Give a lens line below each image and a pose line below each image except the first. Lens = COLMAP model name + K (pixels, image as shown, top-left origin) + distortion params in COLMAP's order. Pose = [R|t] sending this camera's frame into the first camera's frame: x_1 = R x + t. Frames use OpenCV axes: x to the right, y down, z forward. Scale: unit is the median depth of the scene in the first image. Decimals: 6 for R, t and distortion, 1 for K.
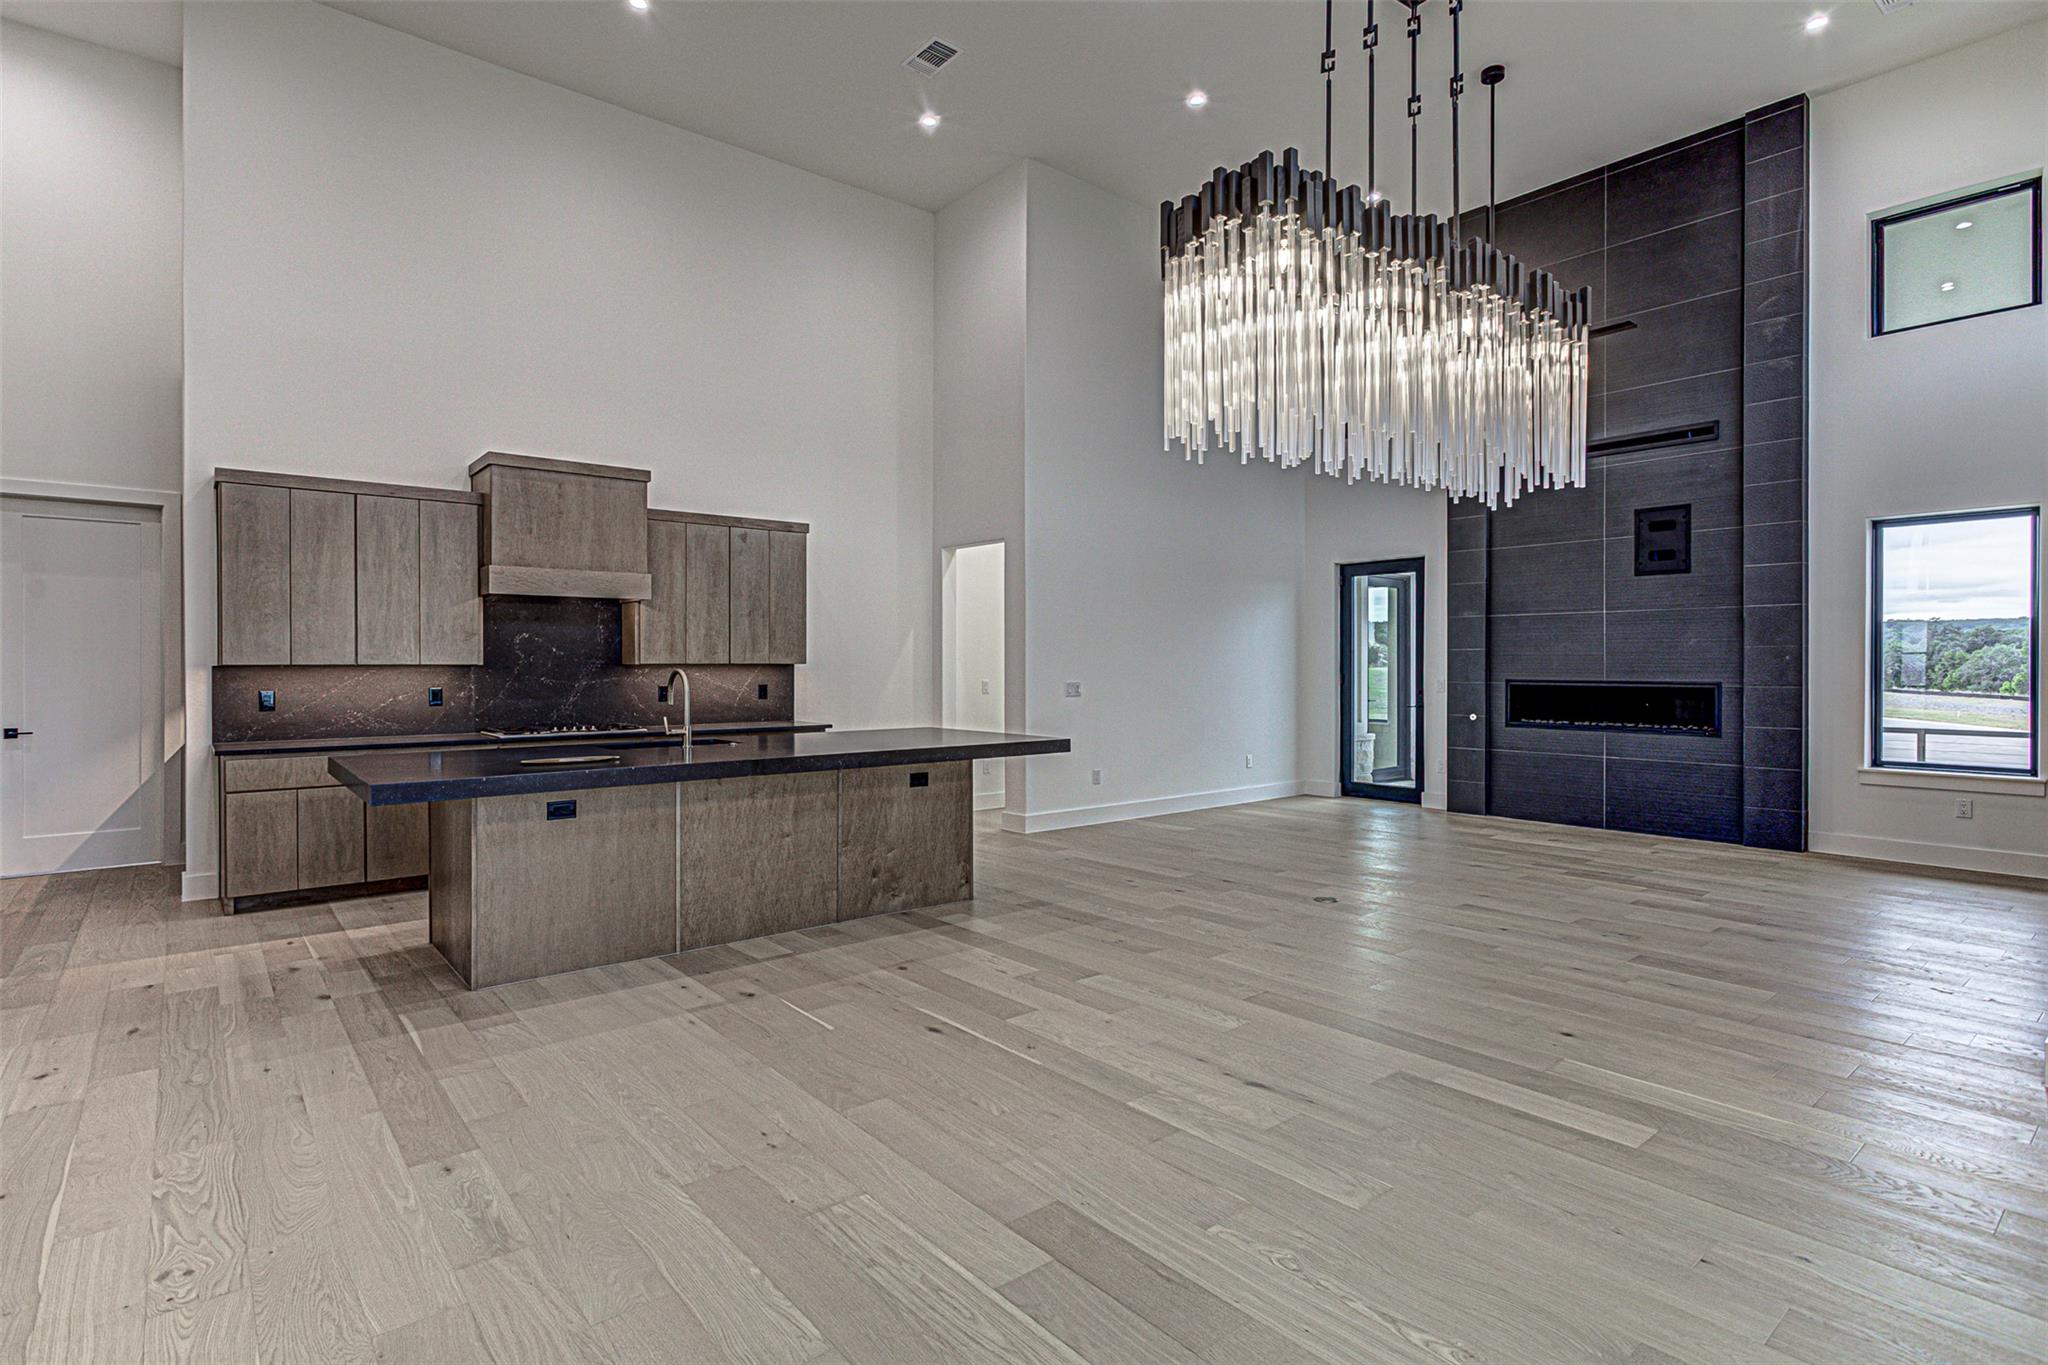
lens RADIAL K [[1012.0, 0, 1010.7], [0, 1012.0, 669.7], [0, 0, 1]] dist [-0.001710, 0.001263]
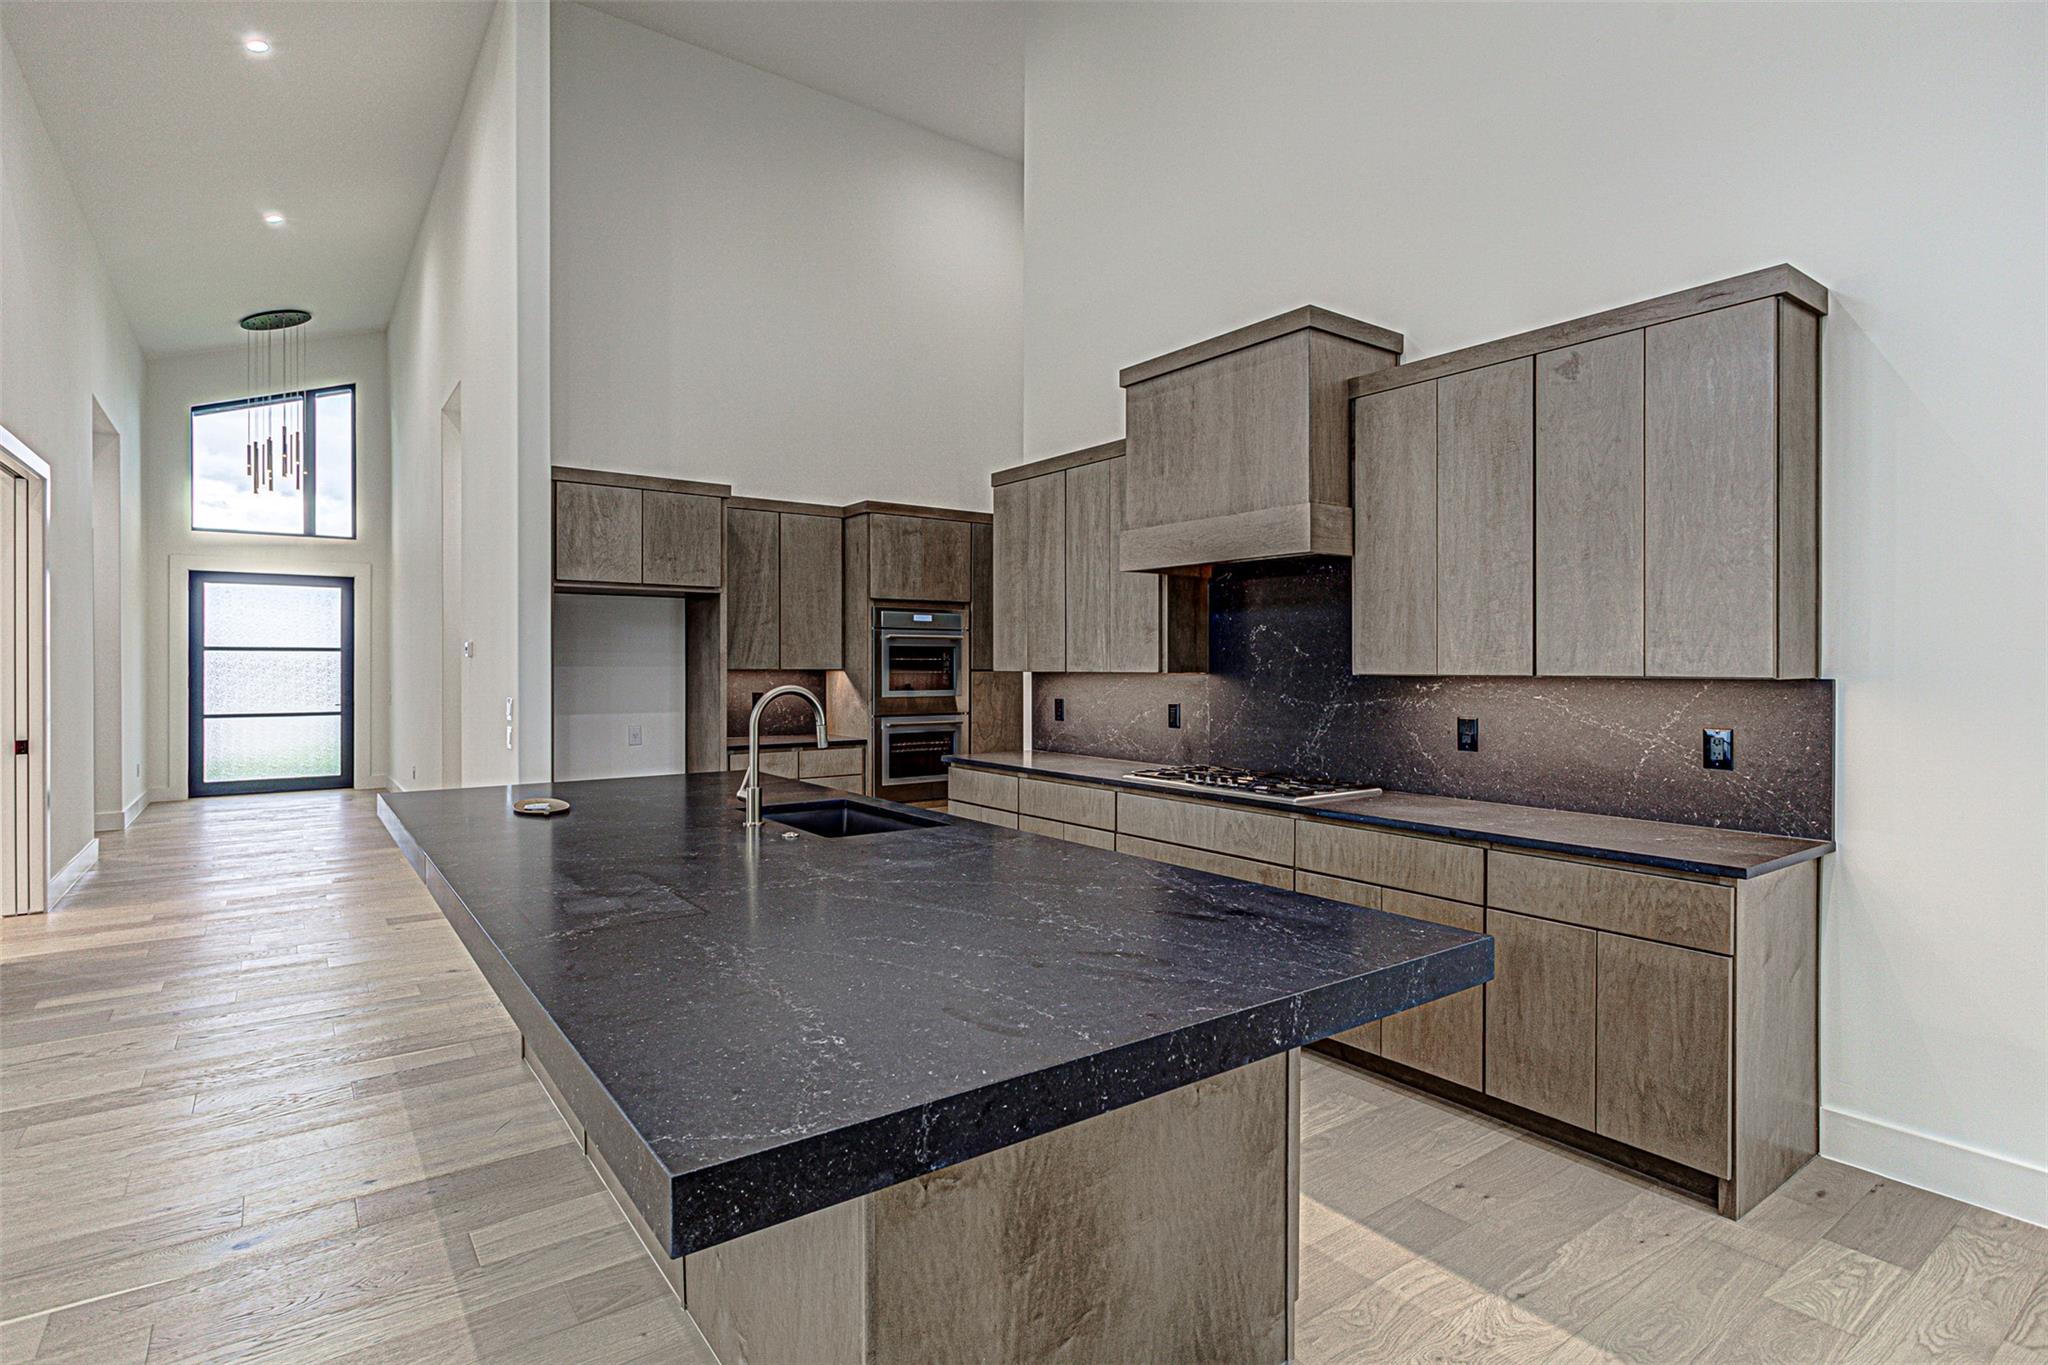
lens RADIAL K [[1012.0, 0, 1010.7], [0, 1012.0, 669.7], [0, 0, 1]] dist [-0.001710, 0.001263]
pose [[-0.065060, 0.007819, -0.997851, 0.225857], [-0.005608, 0.999951, 0.008201, -0.014938], [0.997866, 0.006129, -0.065013, 1.129552]]
